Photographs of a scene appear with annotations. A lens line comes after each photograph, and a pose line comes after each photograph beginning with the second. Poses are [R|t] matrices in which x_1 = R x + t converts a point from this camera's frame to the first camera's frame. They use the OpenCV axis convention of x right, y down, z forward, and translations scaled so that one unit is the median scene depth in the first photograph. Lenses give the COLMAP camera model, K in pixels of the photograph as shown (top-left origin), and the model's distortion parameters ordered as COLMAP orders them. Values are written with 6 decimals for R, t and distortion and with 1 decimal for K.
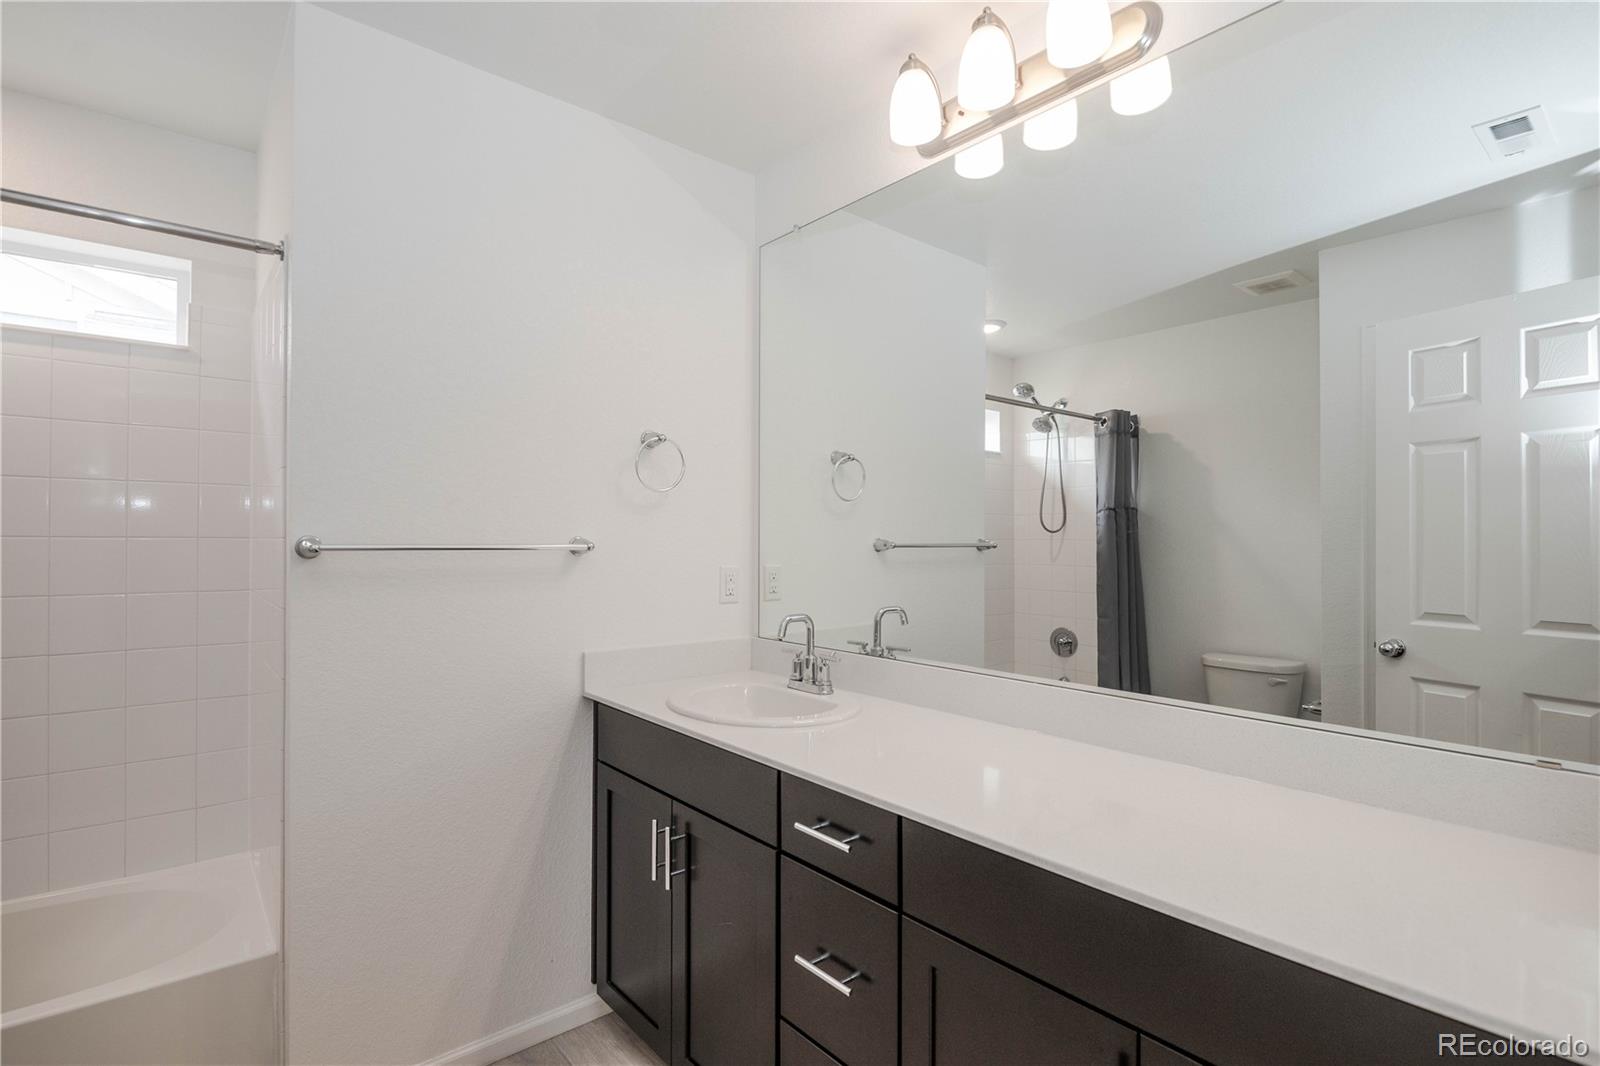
lens RADIAL K [[779.3, 0, 798.0], [0, 779.3, 538.6], [0, 0, 1]] dist [-0.000802, -0.001361]
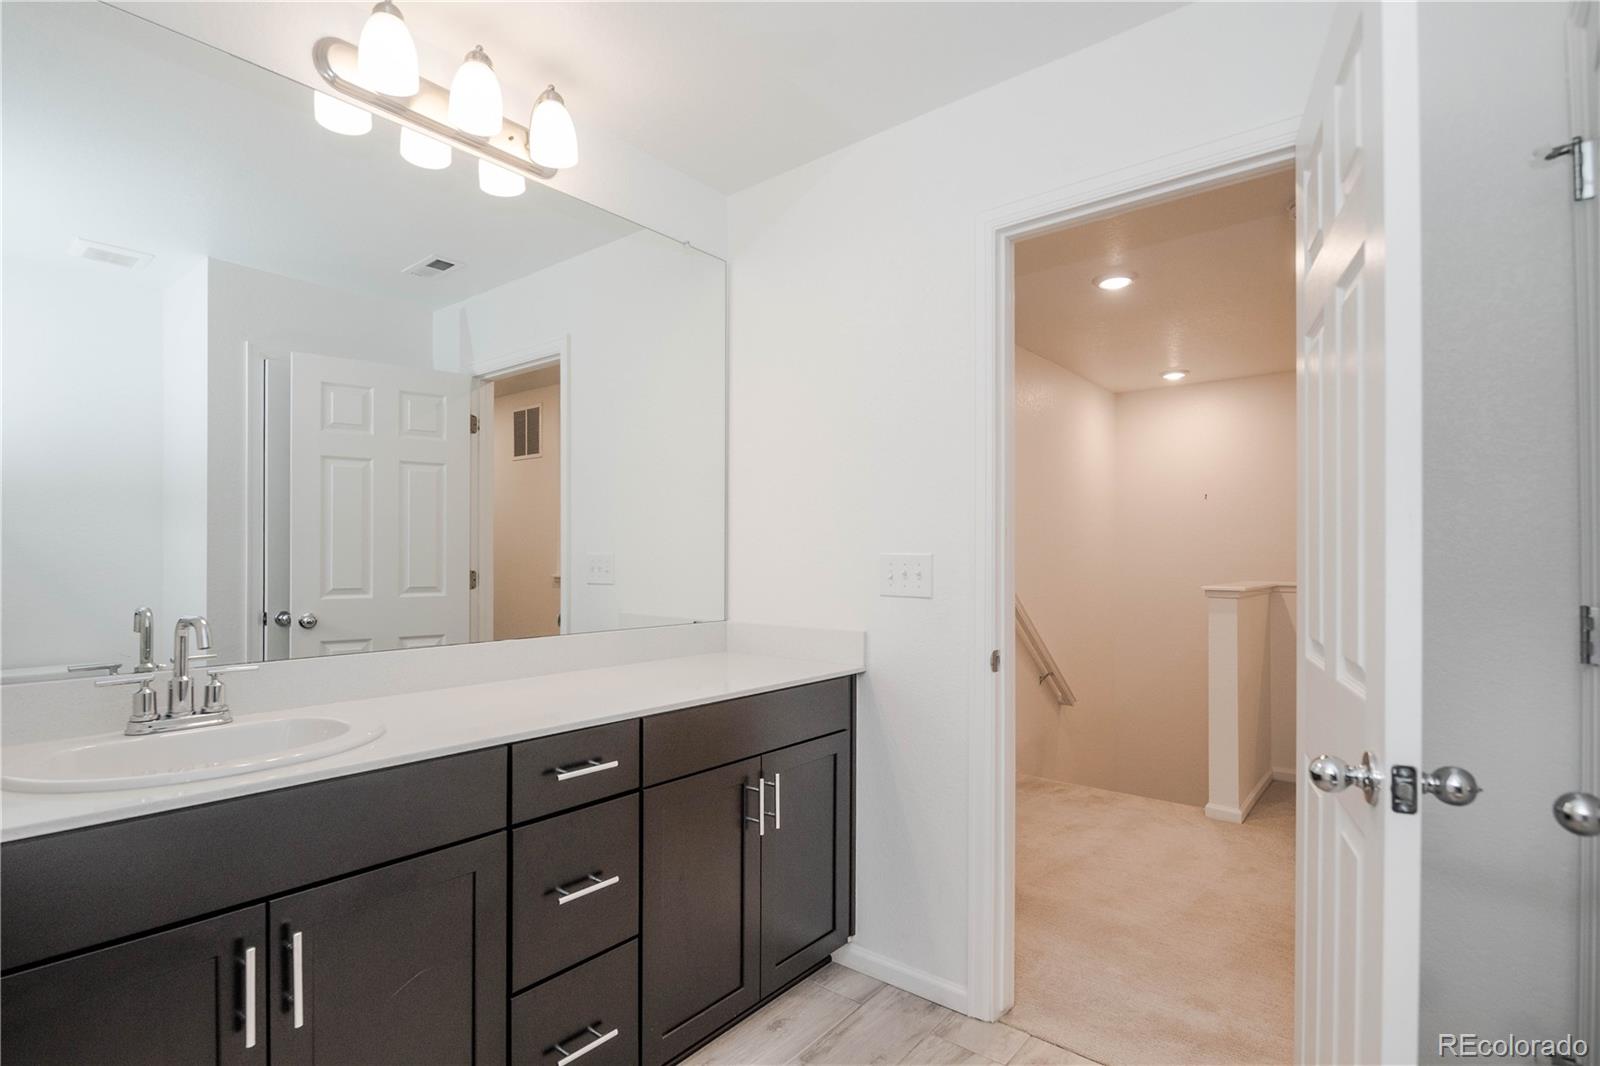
lens RADIAL K [[779.3, 0, 798.0], [0, 779.3, 538.6], [0, 0, 1]] dist [-0.000802, -0.001361]
pose [[-0.165259, 0.014361, 0.986146, -0.914216], [0.002025, 0.999897, -0.014222, 0.049411], [-0.986248, -0.000354, -0.165271, 0.703058]]
